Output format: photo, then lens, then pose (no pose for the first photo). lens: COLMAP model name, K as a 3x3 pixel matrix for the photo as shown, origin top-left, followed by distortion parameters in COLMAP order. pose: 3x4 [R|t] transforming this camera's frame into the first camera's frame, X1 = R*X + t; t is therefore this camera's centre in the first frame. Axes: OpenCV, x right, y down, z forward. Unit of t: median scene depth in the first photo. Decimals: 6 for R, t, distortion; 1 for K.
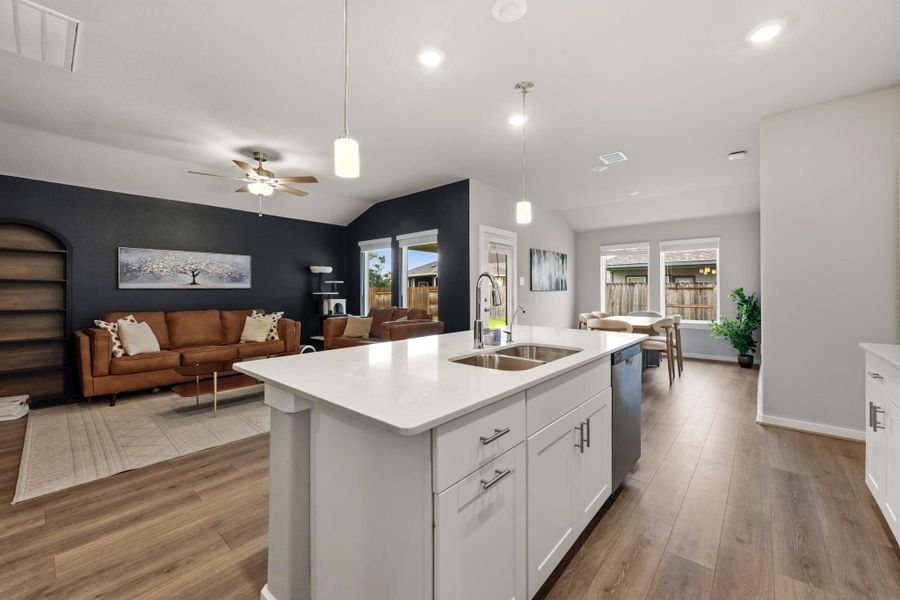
lens RADIAL K [[358.3, 0, 453.2], [0, 358.3, 289.4], [0, 0, 1]] dist [-0.000695, -0.000011]
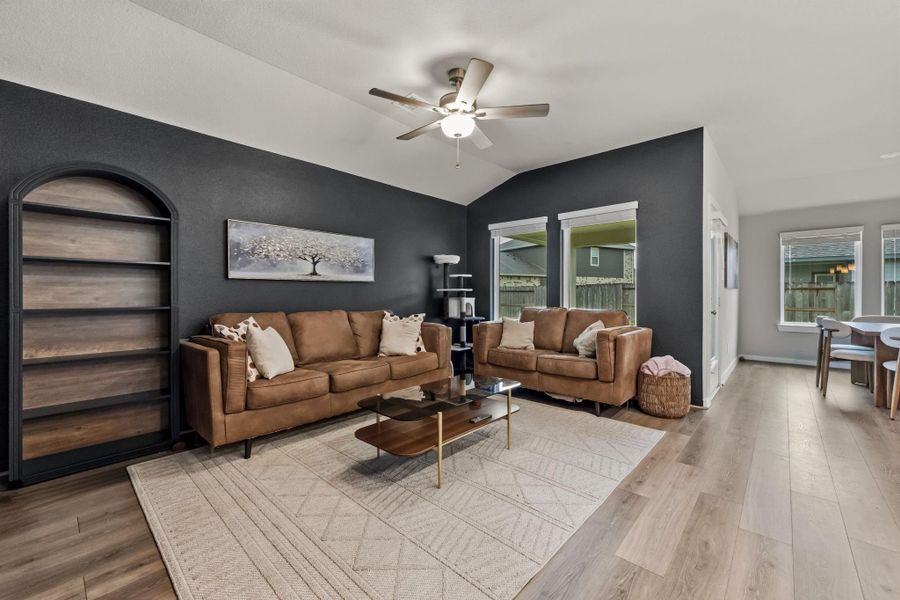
lens RADIAL K [[366.4, 0, 454.9], [0, 366.4, 294.8], [0, 0, 1]] dist [0.001279, 0.000141]
pose [[0.999817, 0.005230, -0.018380, -0.417037], [-0.005048, 0.999938, 0.009970, 0.017439], [0.018431, -0.009875, 0.999781, 0.255988]]
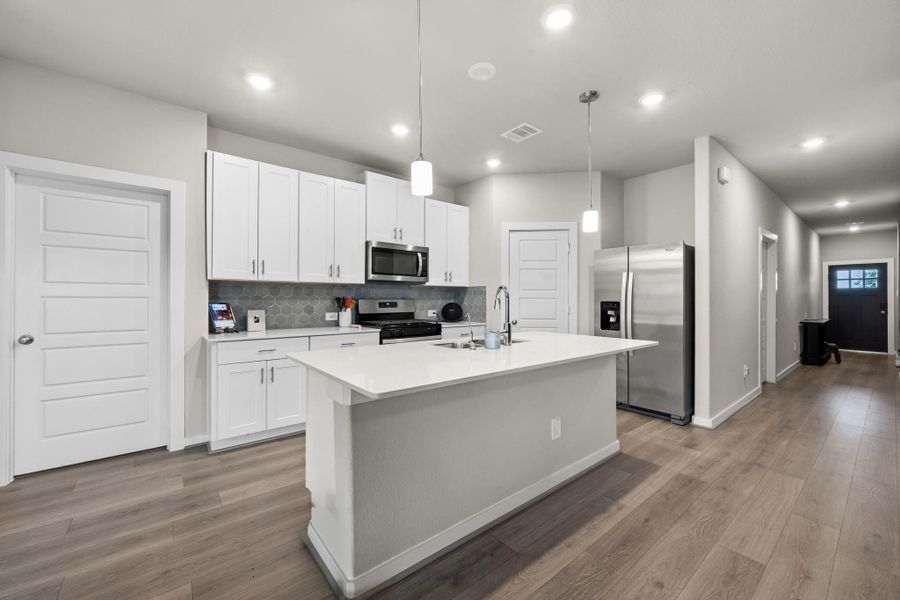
lens RADIAL K [[359.7, 0, 454.4], [0, 359.7, 300.0], [0, 0, 1]] dist [0.002071, 0.000158]
pose [[-0.986076, -0.001175, 0.166289, 0.017165], [-0.001018, 0.999999, 0.001030, 0.002294], [-0.166290, 0.000846, -0.986077, 0.855844]]
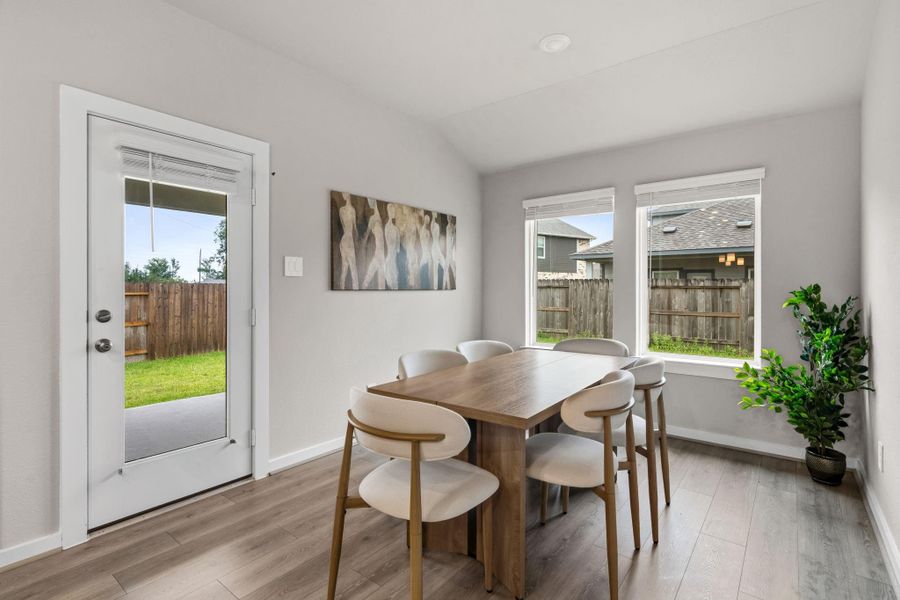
lens RADIAL K [[431.6, 0, 453.5], [0, 431.6, 290.1], [0, 0, 1]] dist [-0.001354, -0.000123]
pose [[0.998877, 0.004779, 0.047127, 0.409509], [-0.004984, 0.999979, 0.004229, 0.001767], [-0.047106, -0.004459, 0.998880, 0.585575]]
